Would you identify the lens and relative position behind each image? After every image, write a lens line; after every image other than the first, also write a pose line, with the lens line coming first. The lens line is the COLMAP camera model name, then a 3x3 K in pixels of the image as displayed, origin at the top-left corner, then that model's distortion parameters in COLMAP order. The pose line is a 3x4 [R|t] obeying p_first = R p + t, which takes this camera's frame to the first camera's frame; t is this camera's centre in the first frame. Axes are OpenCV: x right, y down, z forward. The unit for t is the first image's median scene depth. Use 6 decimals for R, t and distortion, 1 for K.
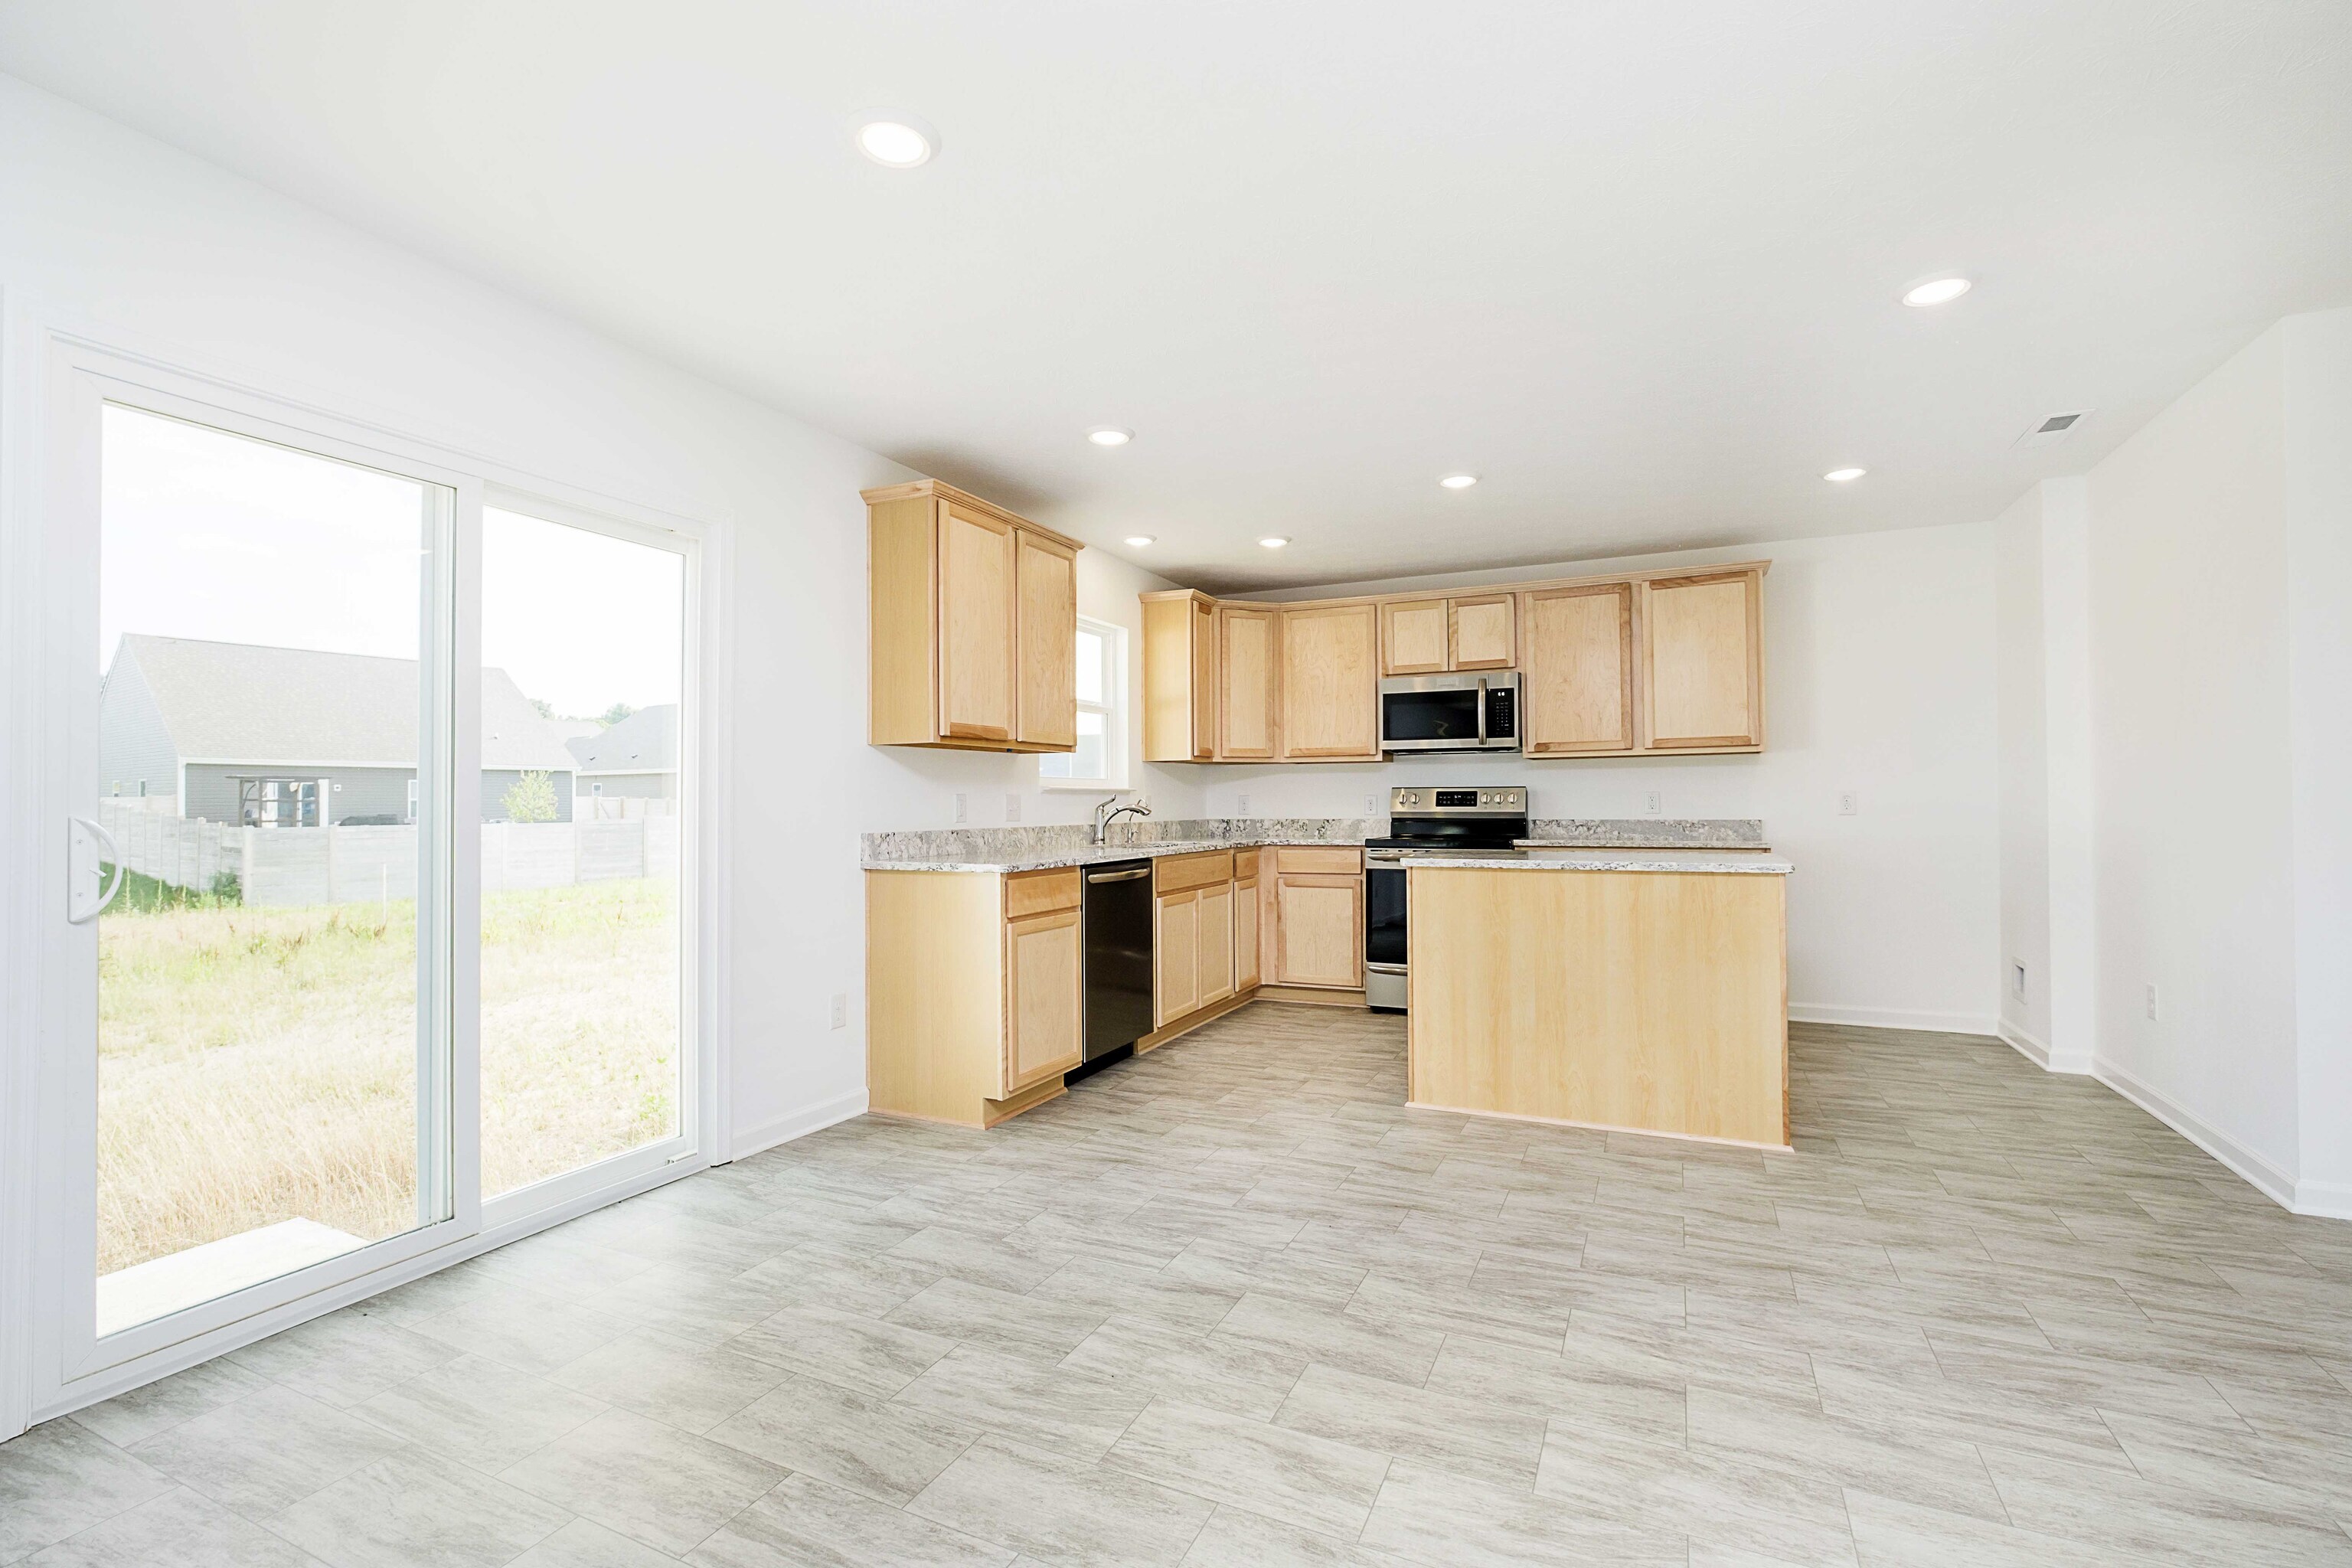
lens RADIAL K [[1040.2, 0, 1199.0], [0, 1040.2, 795.8], [0, 0, 1]] dist [-0.003647, -0.000309]
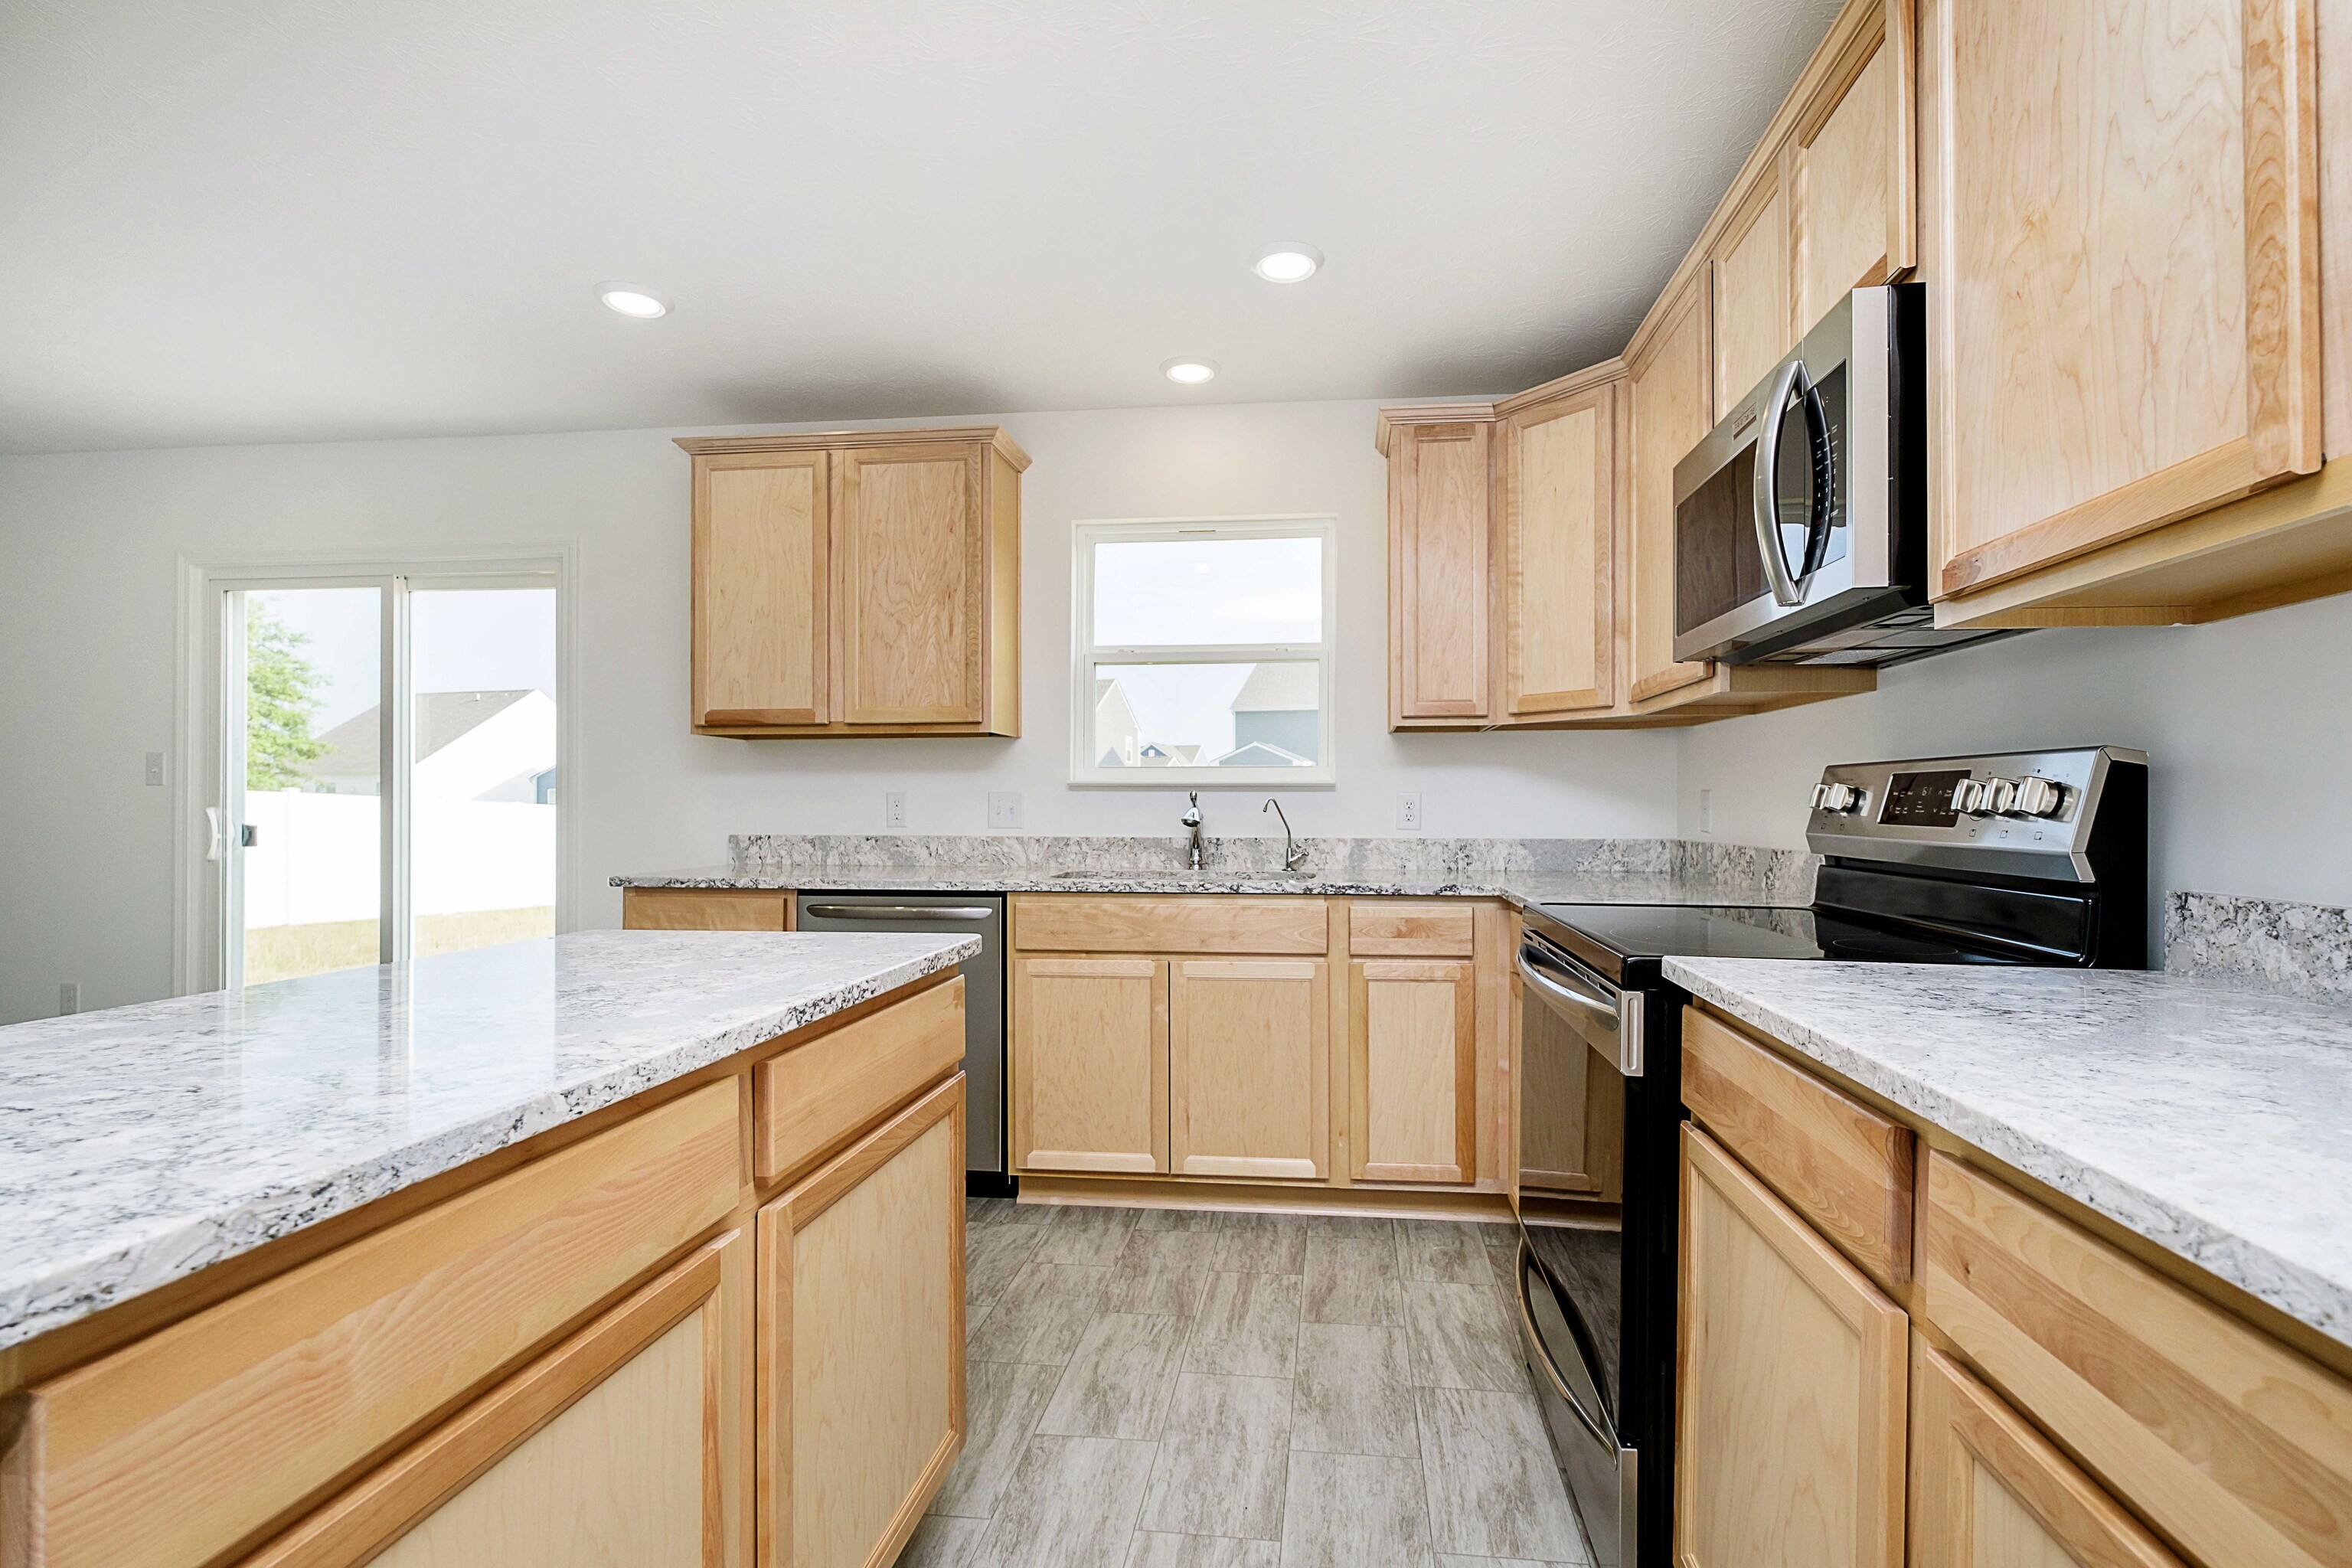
lens RADIAL K [[1081.4, 0, 1189.0], [0, 1081.4, 795.1], [0, 0, 1]] dist [0.032126, -0.000027]
pose [[0.296738, -0.002128, -0.954957, 0.525821], [0.003020, 0.999995, -0.001290, 0.001965], [0.954954, -0.002501, 0.296743, 0.789250]]
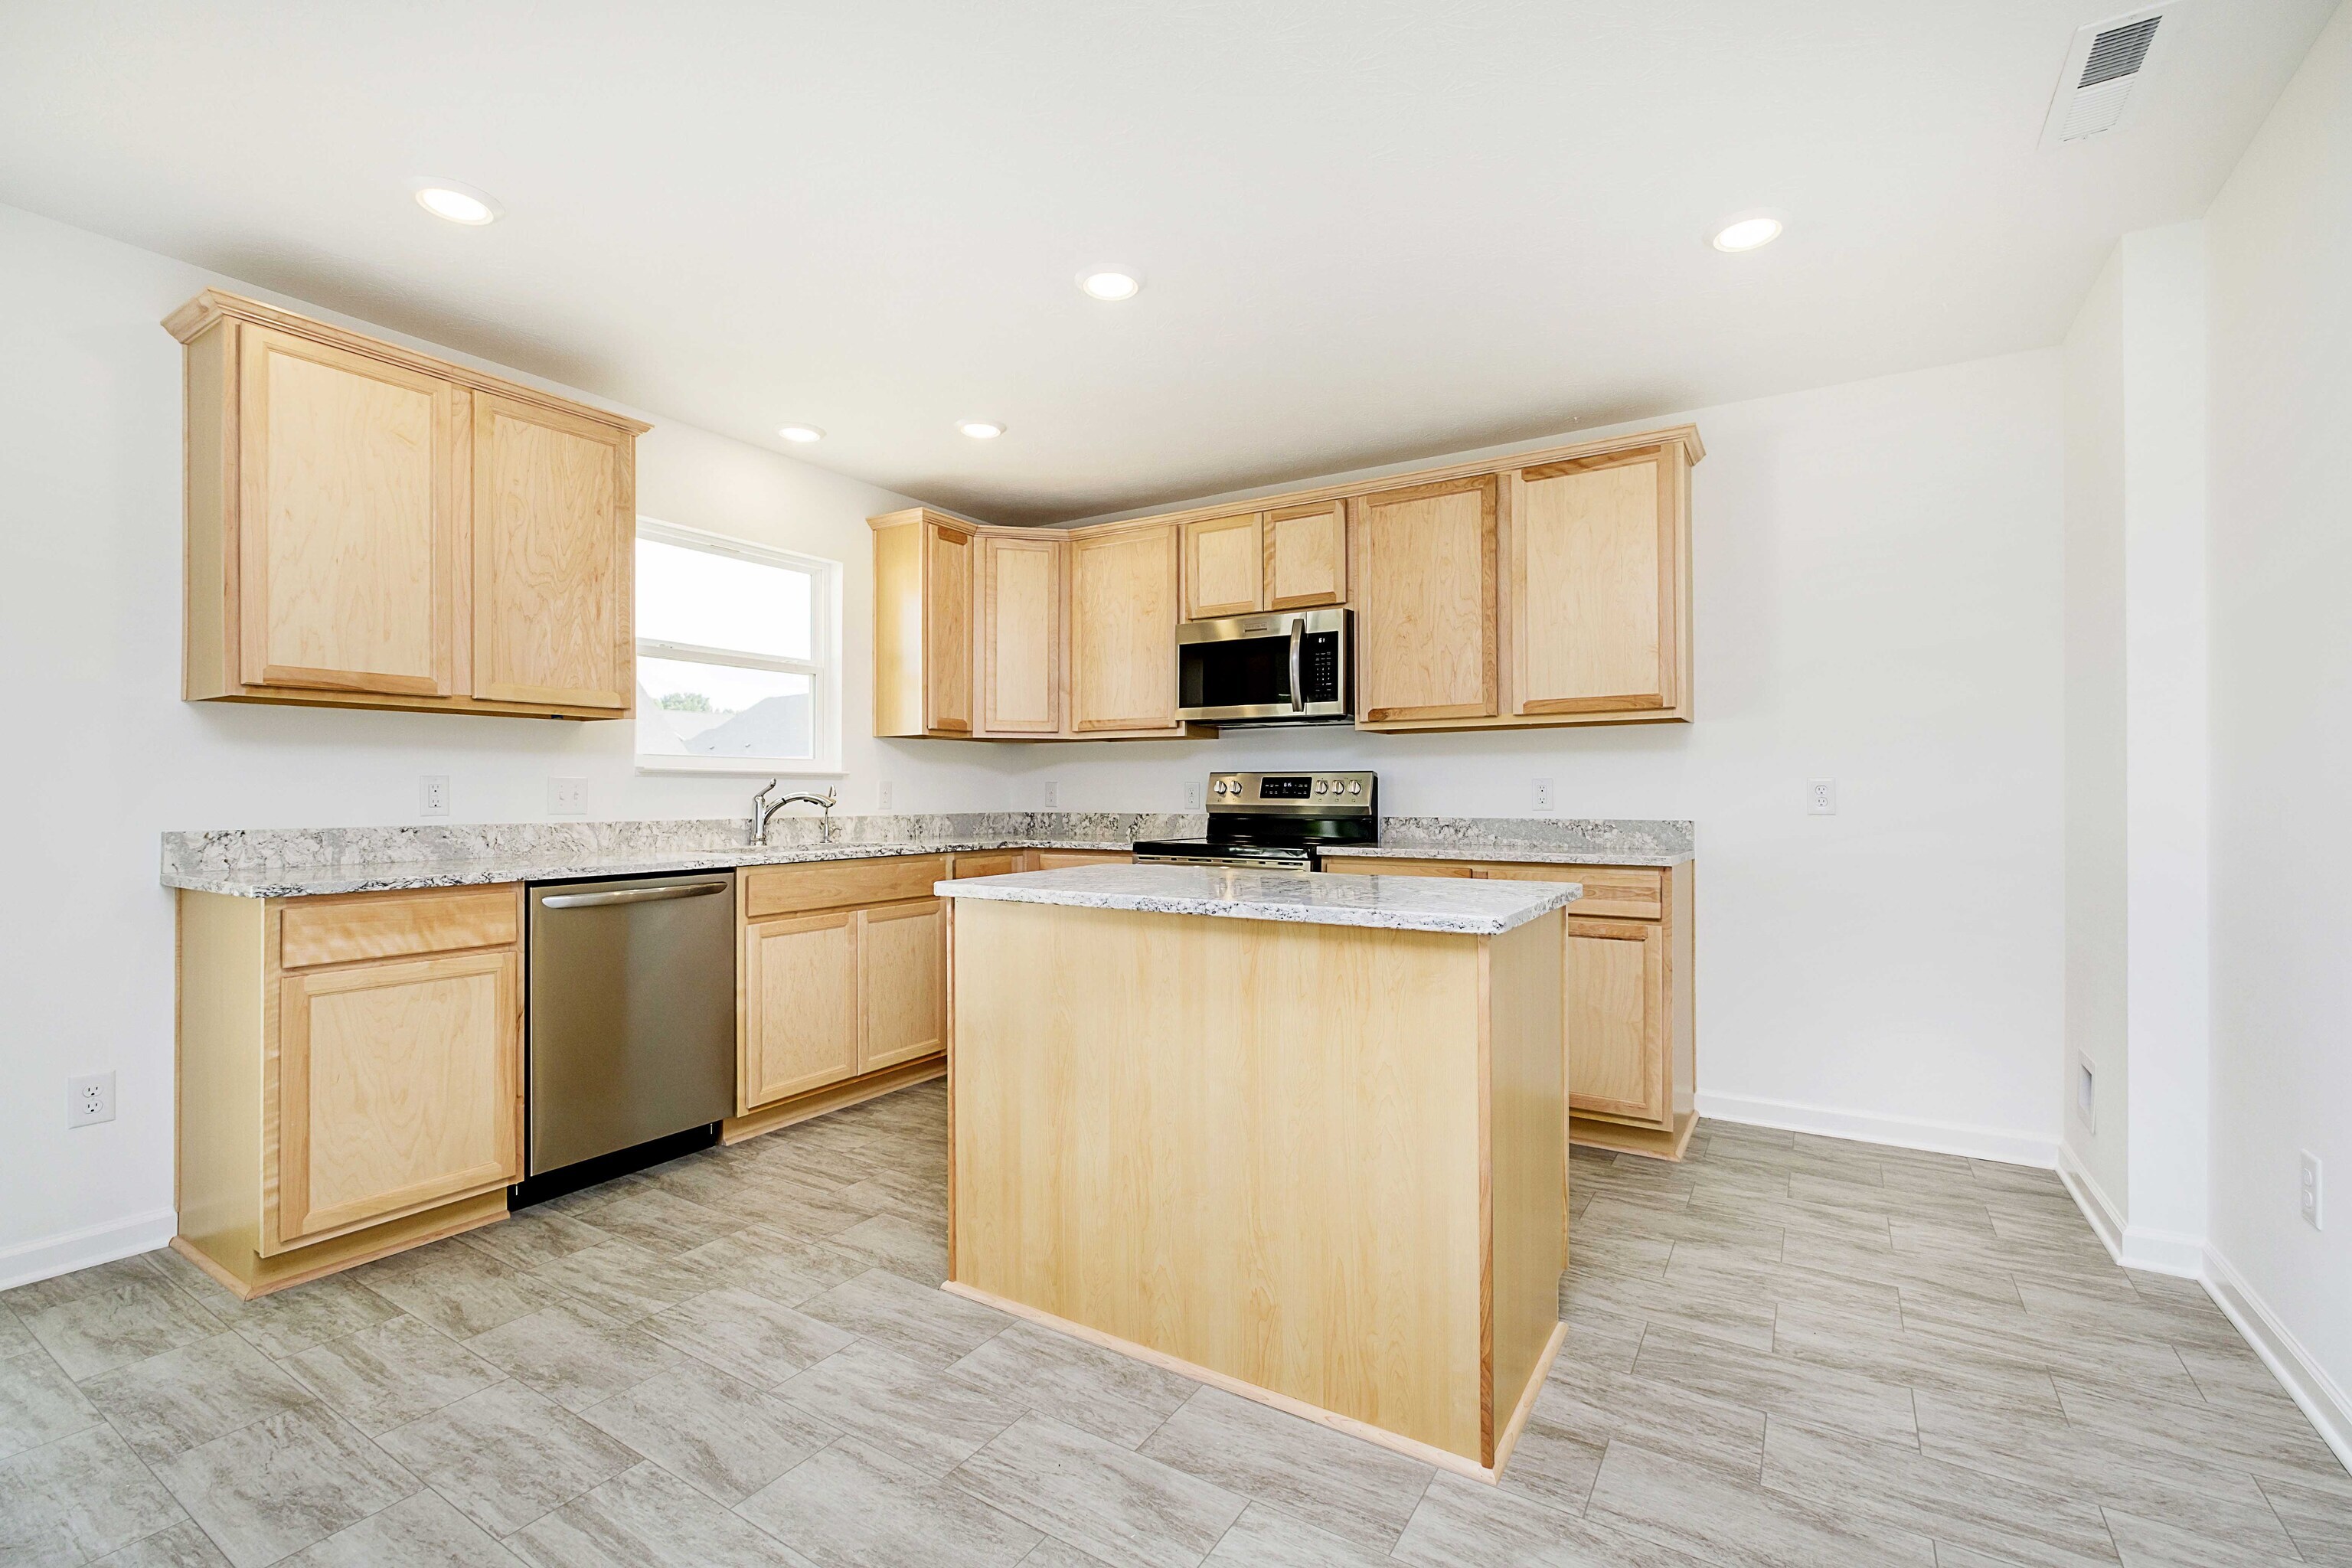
lens RADIAL K [[1040.2, 0, 1199.0], [0, 1040.2, 795.8], [0, 0, 1]] dist [-0.003647, -0.000309]
pose [[0.993880, 0.006021, -0.110301, 0.295257], [-0.005085, 0.999949, 0.008764, 0.002671], [0.110348, -0.008150, 0.993860, 0.293039]]
